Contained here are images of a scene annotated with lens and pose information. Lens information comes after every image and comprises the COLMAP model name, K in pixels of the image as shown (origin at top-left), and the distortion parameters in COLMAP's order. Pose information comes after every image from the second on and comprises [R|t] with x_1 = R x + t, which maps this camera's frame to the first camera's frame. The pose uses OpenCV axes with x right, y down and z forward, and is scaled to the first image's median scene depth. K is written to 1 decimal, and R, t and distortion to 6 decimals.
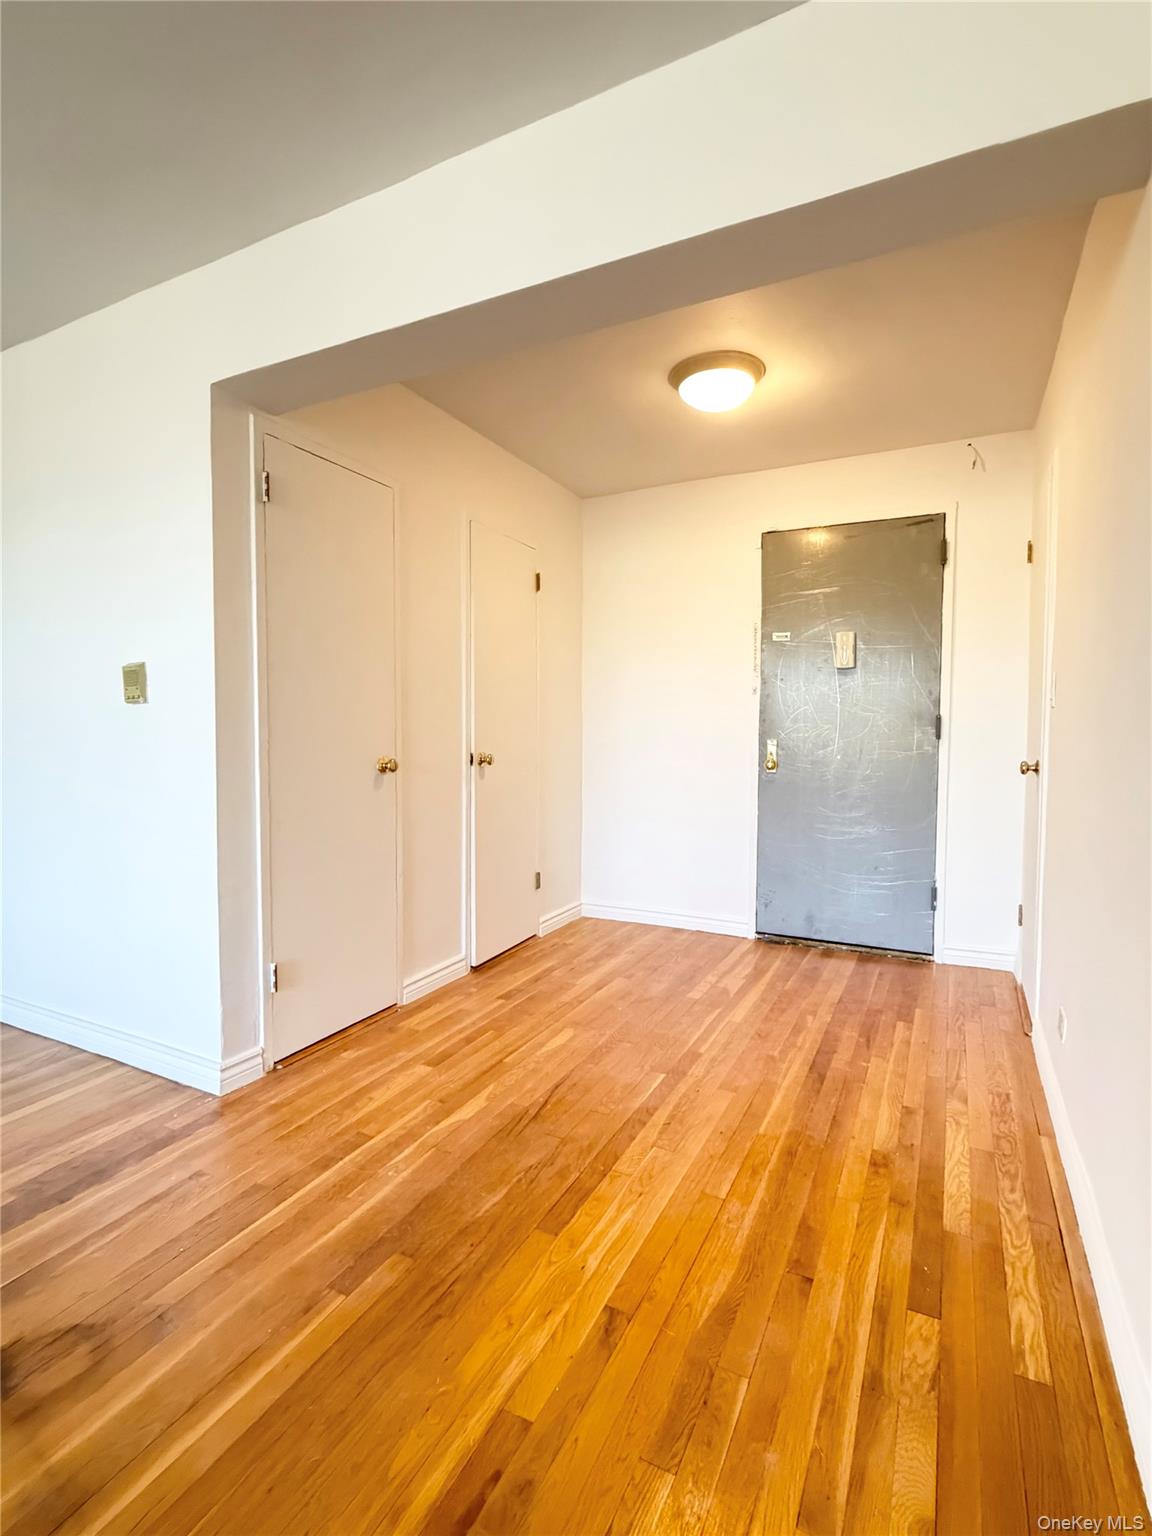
lens RADIAL K [[735.8, 0, 576.0], [0, 735.8, 768.0], [0, 0, 1]] dist [-0.012340, -0.000094]
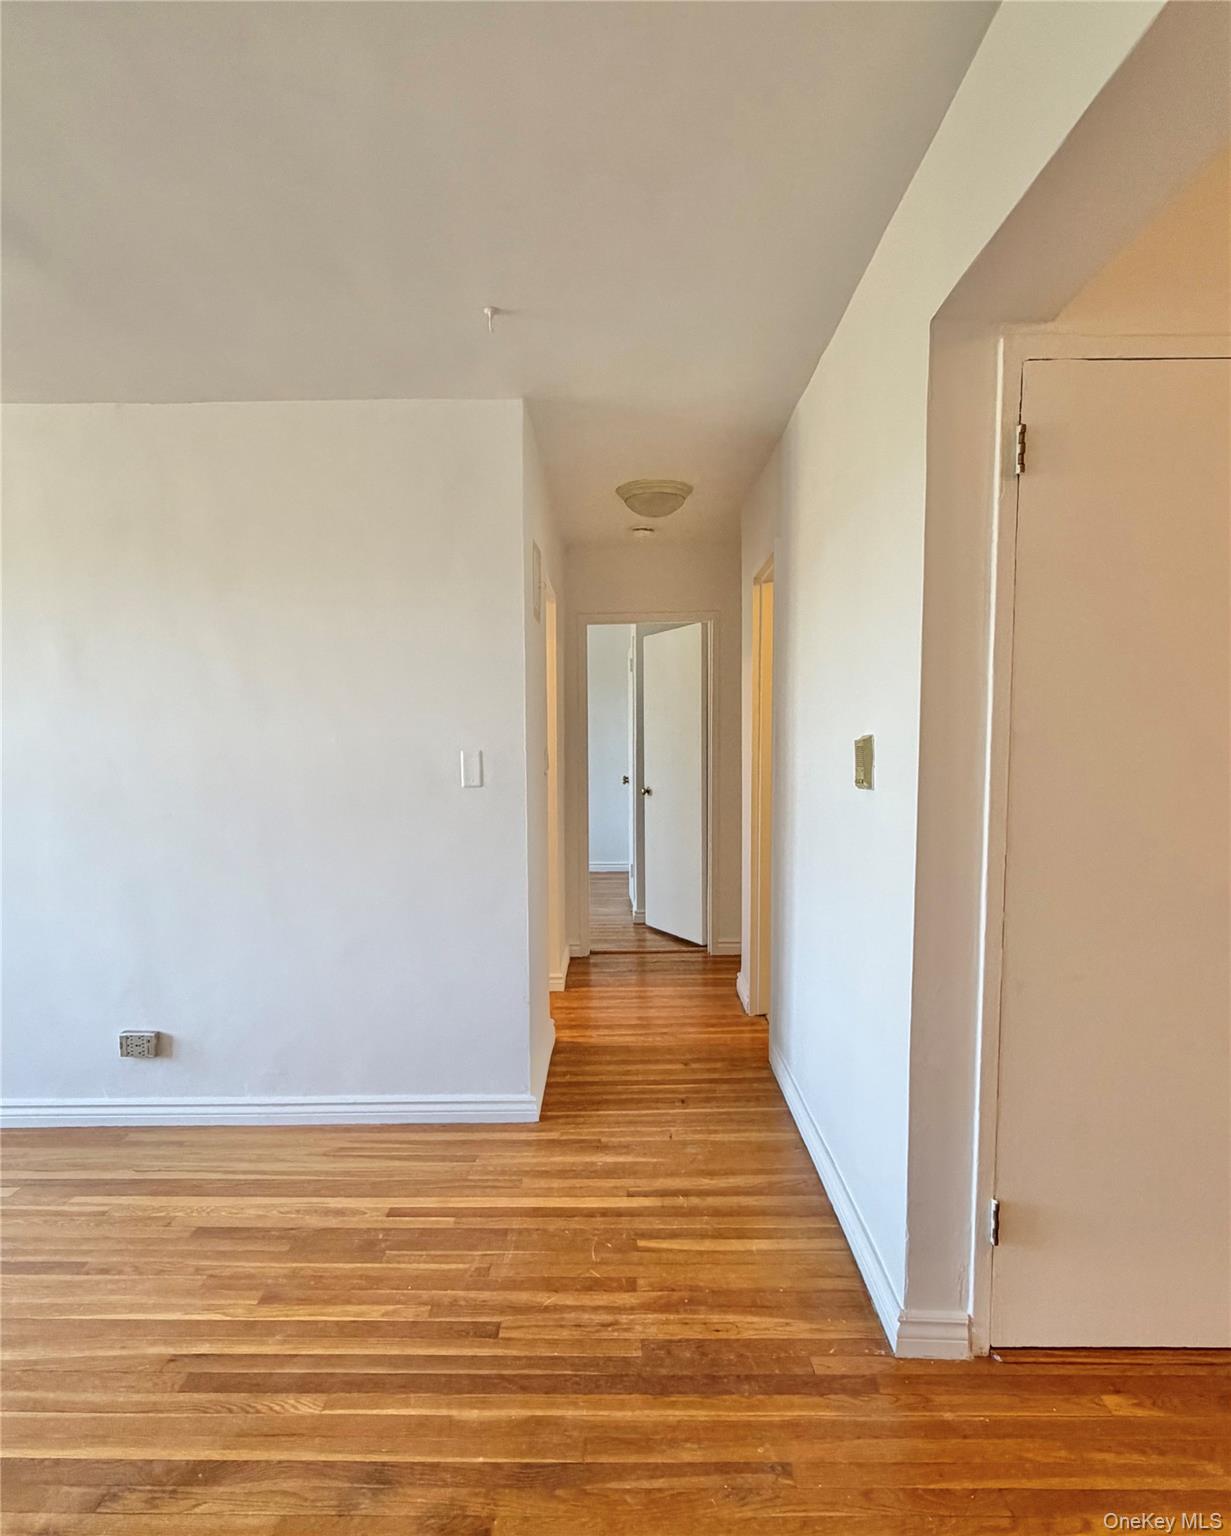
lens RADIAL K [[897.9, 0, 611.5], [0, 897.9, 820.9], [0, 0, 1]] dist [0.000903, -0.001482]
pose [[0.441042, 0.071944, -0.894598, 0.127521], [-0.037615, 0.997388, 0.061667, -0.107421], [0.896698, 0.006452, 0.442596, 0.366027]]
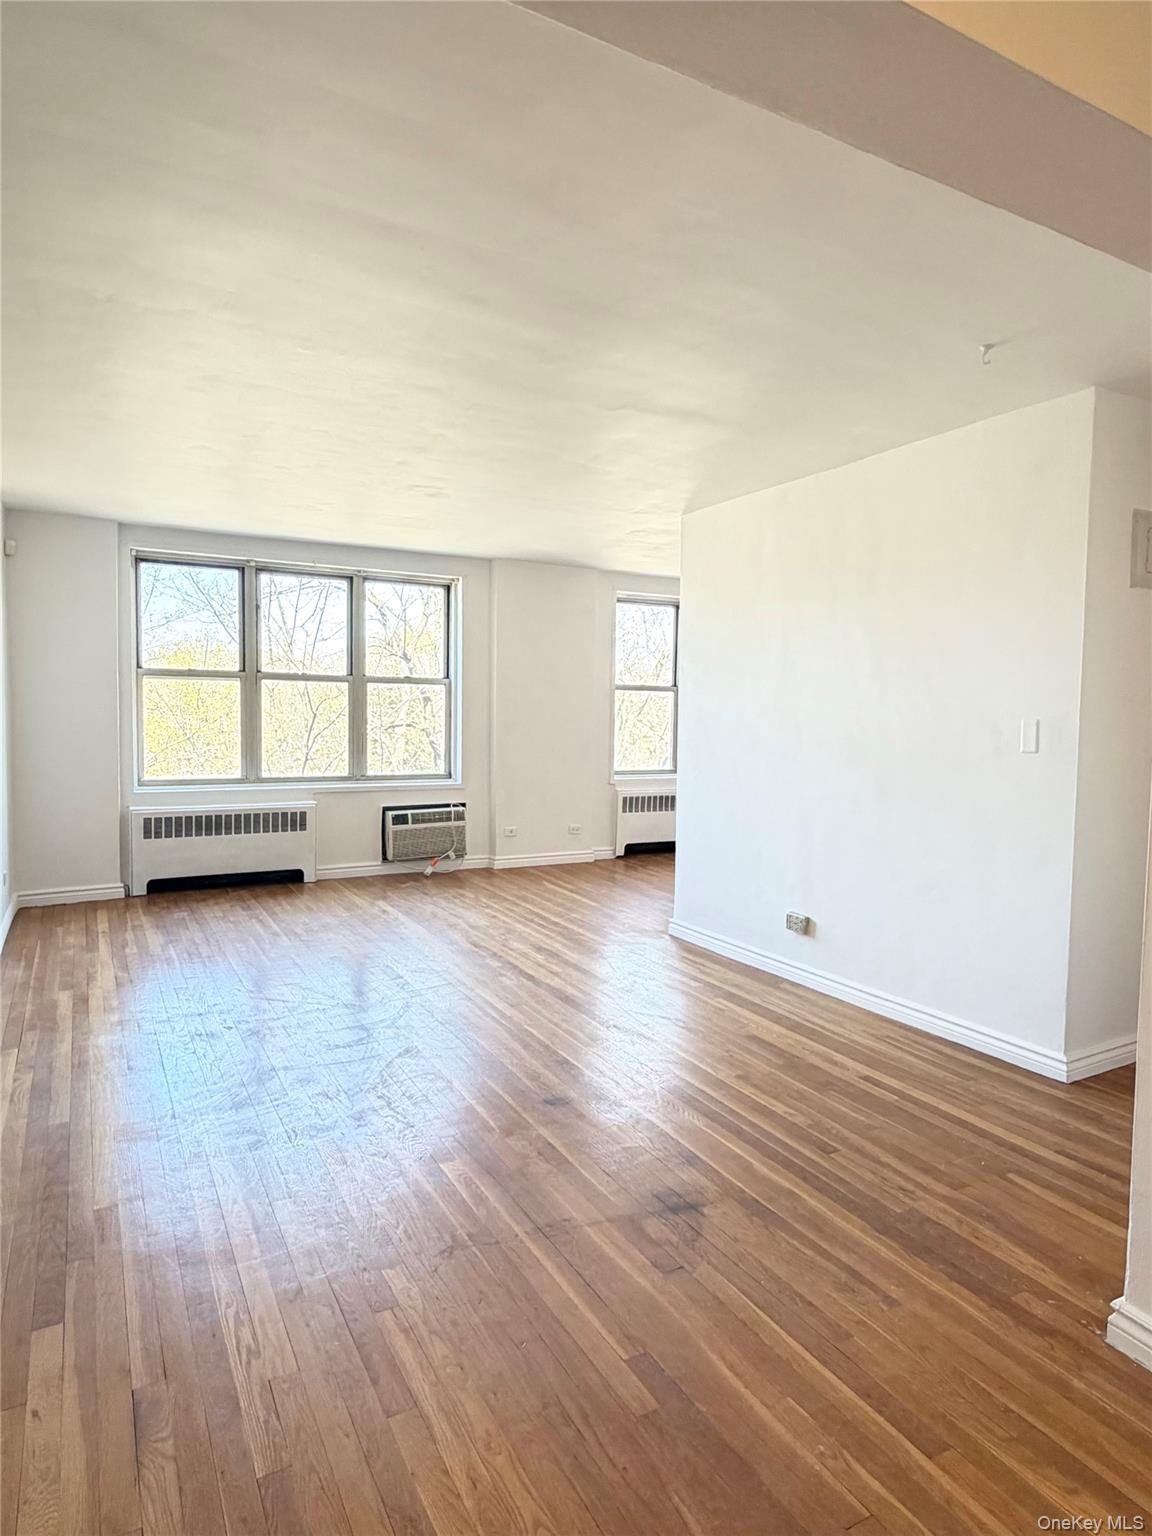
lens RADIAL K [[894.7, 0, 576.0], [0, 894.7, 768.0], [0, 0, 1]] dist [-0.000062, 0.001284]
pose [[-0.562072, 0.042183, -0.826012, 0.461422], [-0.055693, 0.994502, 0.088684, -0.132044], [0.825211, 0.095850, -0.556633, 0.998747]]
